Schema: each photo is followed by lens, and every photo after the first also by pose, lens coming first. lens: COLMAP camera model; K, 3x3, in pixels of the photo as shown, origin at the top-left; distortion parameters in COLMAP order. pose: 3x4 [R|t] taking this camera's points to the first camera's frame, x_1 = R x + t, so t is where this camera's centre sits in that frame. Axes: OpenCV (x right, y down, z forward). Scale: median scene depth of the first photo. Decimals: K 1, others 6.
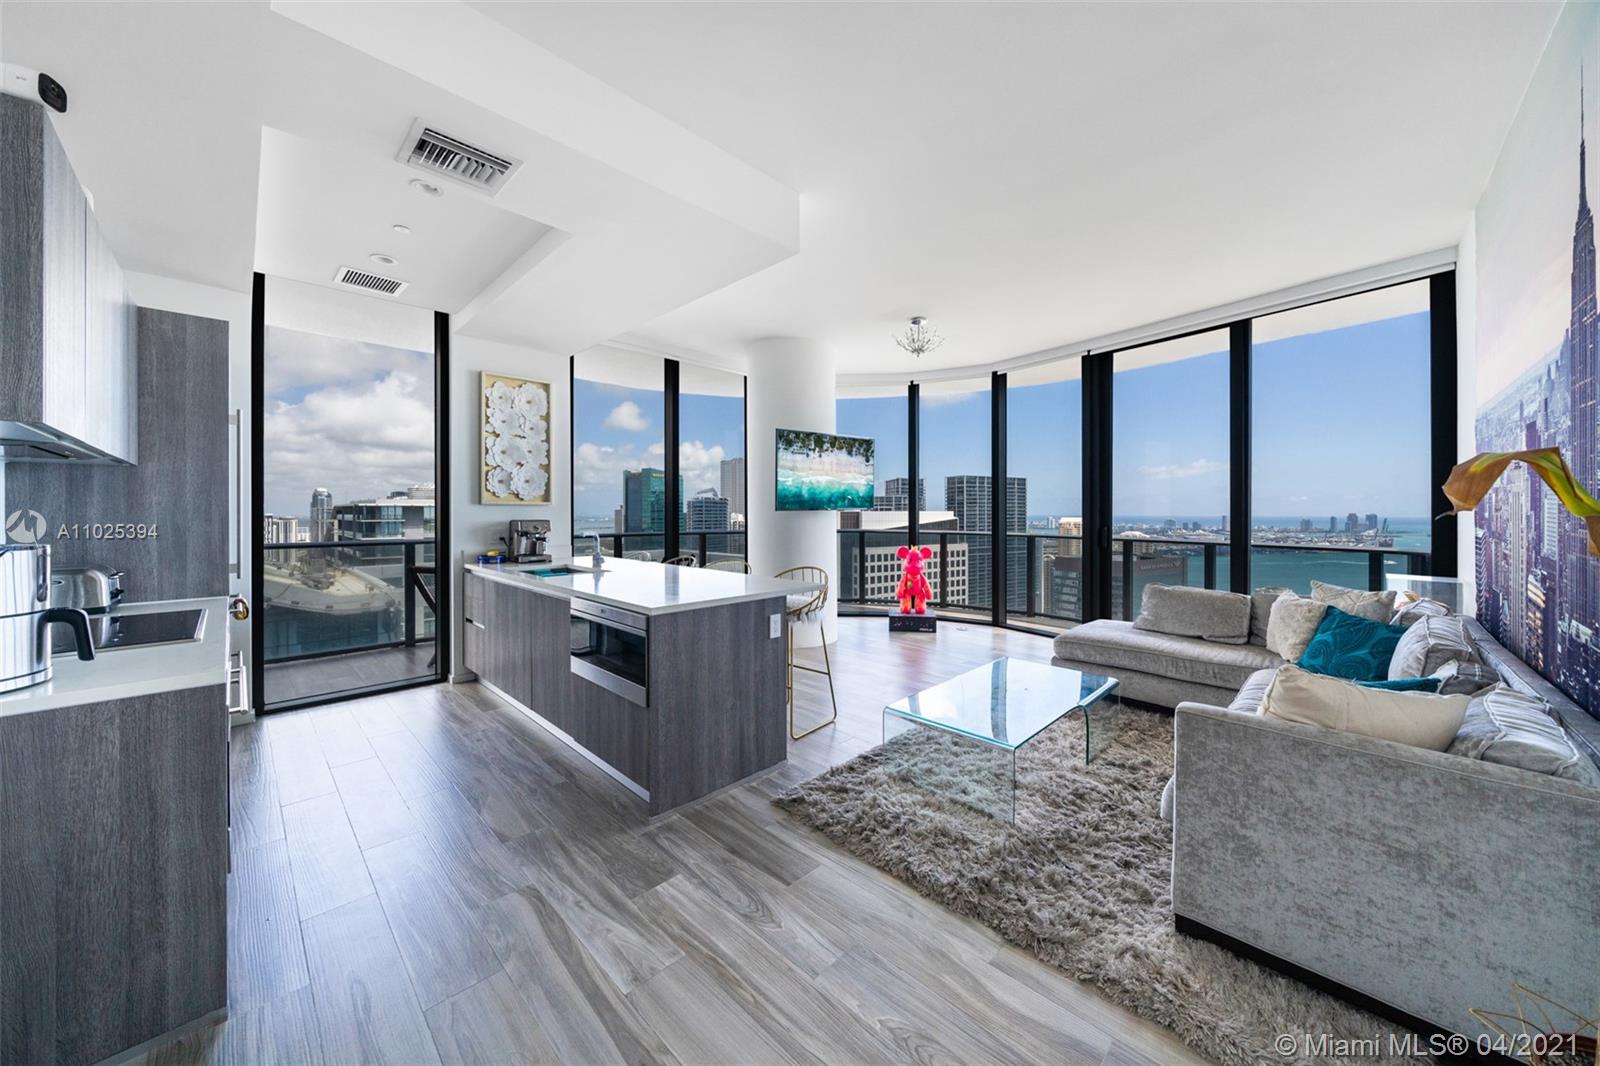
lens RADIAL K [[547.2, 0, 800.8], [0, 547.2, 515.2], [0, 0, 1]] dist [-0.005929, 0.000079]
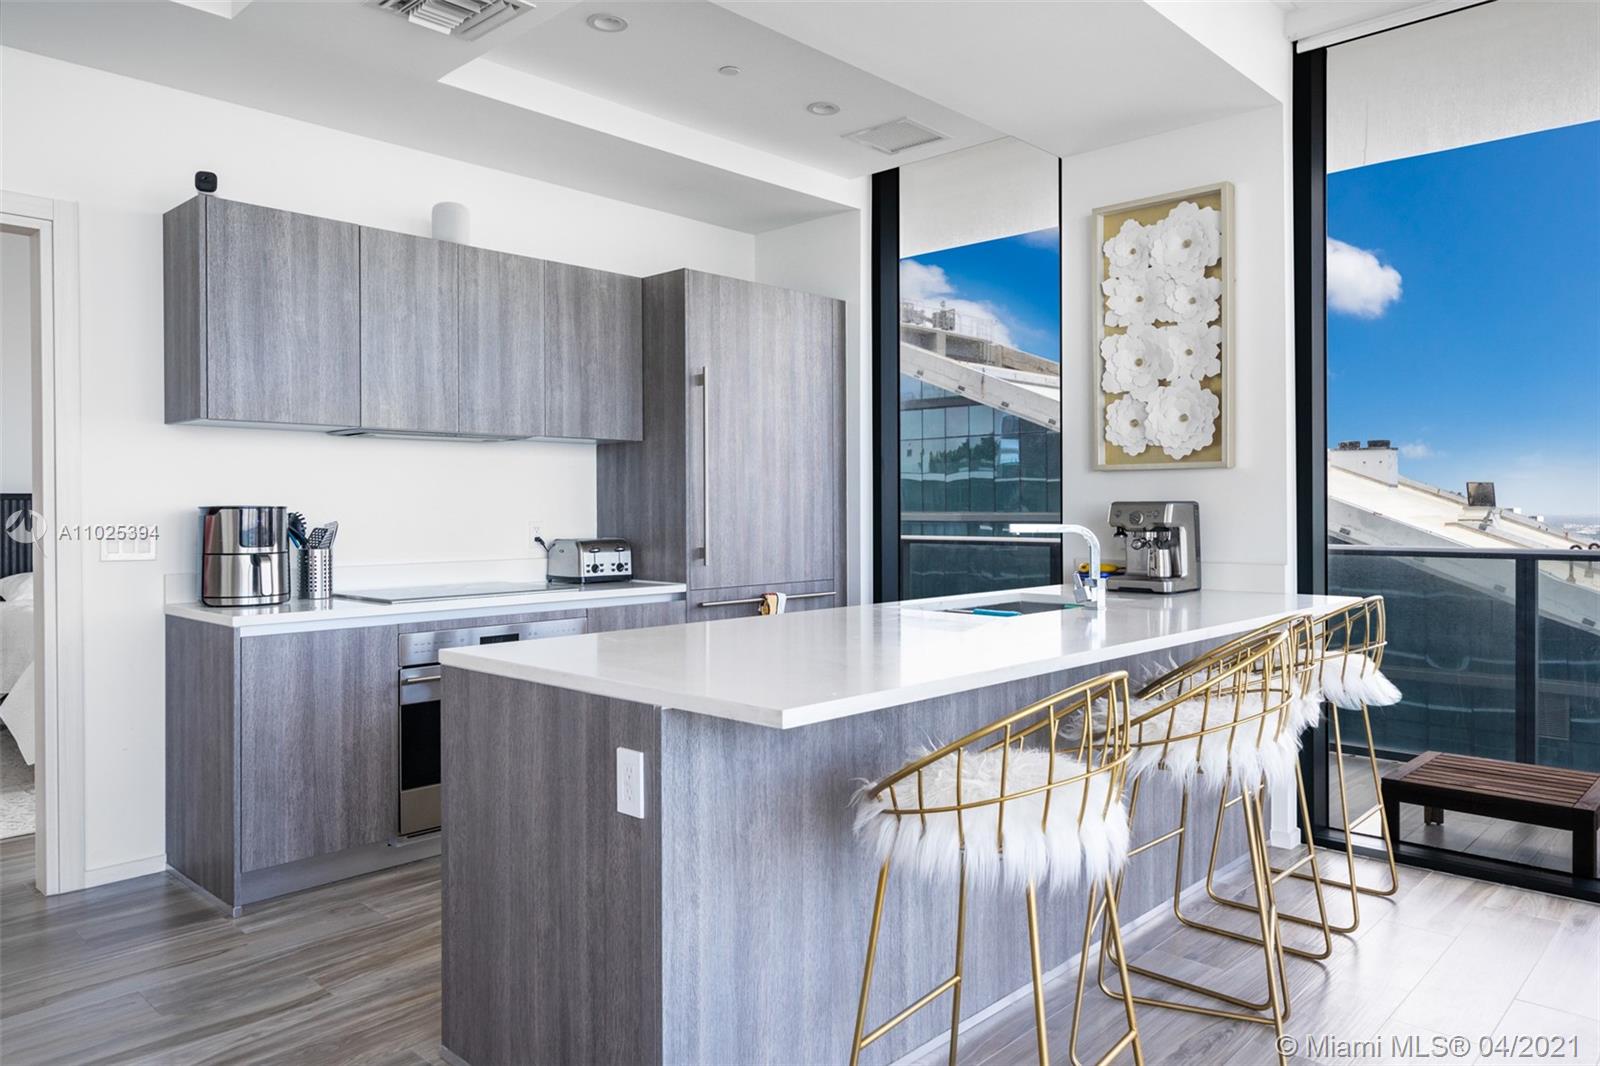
lens RADIAL K [[1075.0, 0, 813.3], [0, 1075.0, 506.1], [0, 0, 1]] dist [-0.008331, 0.001153]
pose [[0.033277, -0.002714, -0.999442, 0.419428], [-0.004755, 0.999985, -0.002874, 0.017408], [0.999435, 0.004848, 0.033264, 0.710852]]
